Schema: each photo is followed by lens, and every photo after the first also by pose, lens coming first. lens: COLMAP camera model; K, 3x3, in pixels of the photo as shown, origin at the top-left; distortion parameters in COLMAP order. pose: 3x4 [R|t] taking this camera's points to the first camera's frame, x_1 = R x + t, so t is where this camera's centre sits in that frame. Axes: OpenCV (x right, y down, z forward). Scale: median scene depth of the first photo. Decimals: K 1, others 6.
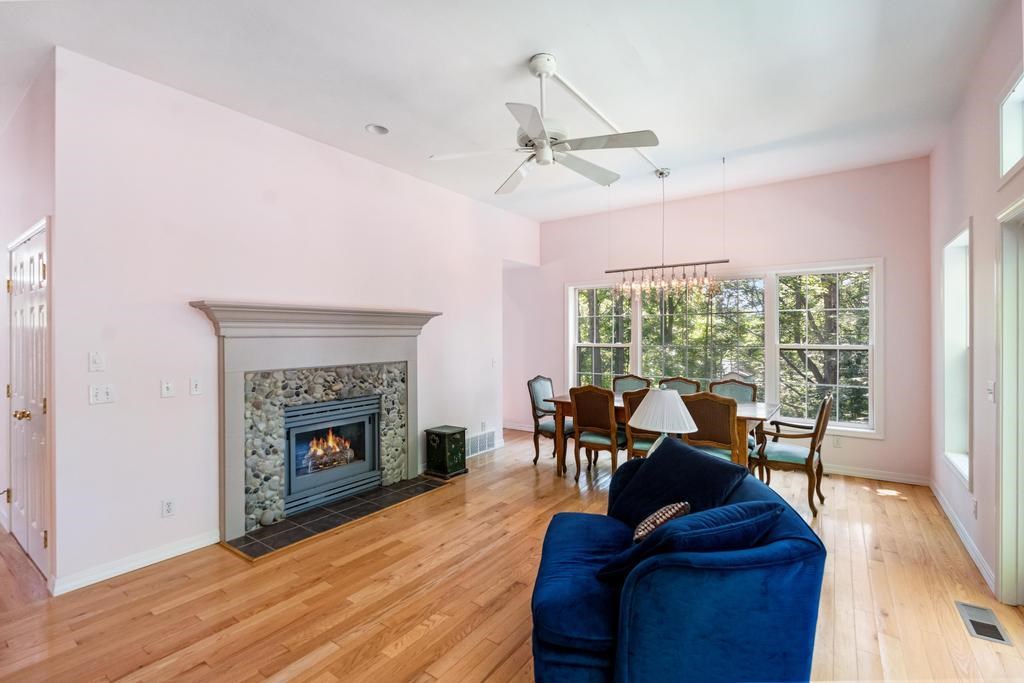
lens RADIAL K [[458.8, 0, 509.5], [0, 458.8, 339.7], [0, 0, 1]] dist [-0.001688, 0.000325]
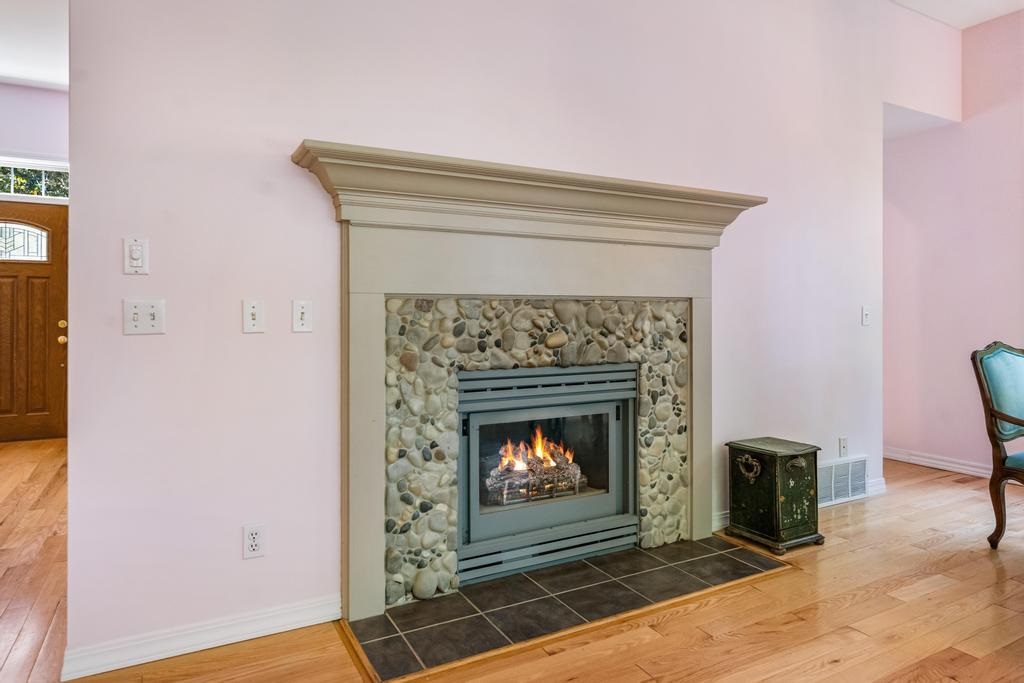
lens RADIAL K [[620.3, 0, 503.7], [0, 620.3, 314.2], [0, 0, 1]] dist [-0.001046, 0.004564]
pose [[0.896922, 0.002995, -0.442179, -0.121618], [-0.007190, 0.999944, -0.007813, 0.077230], [0.442131, 0.010187, 0.896893, 0.348655]]
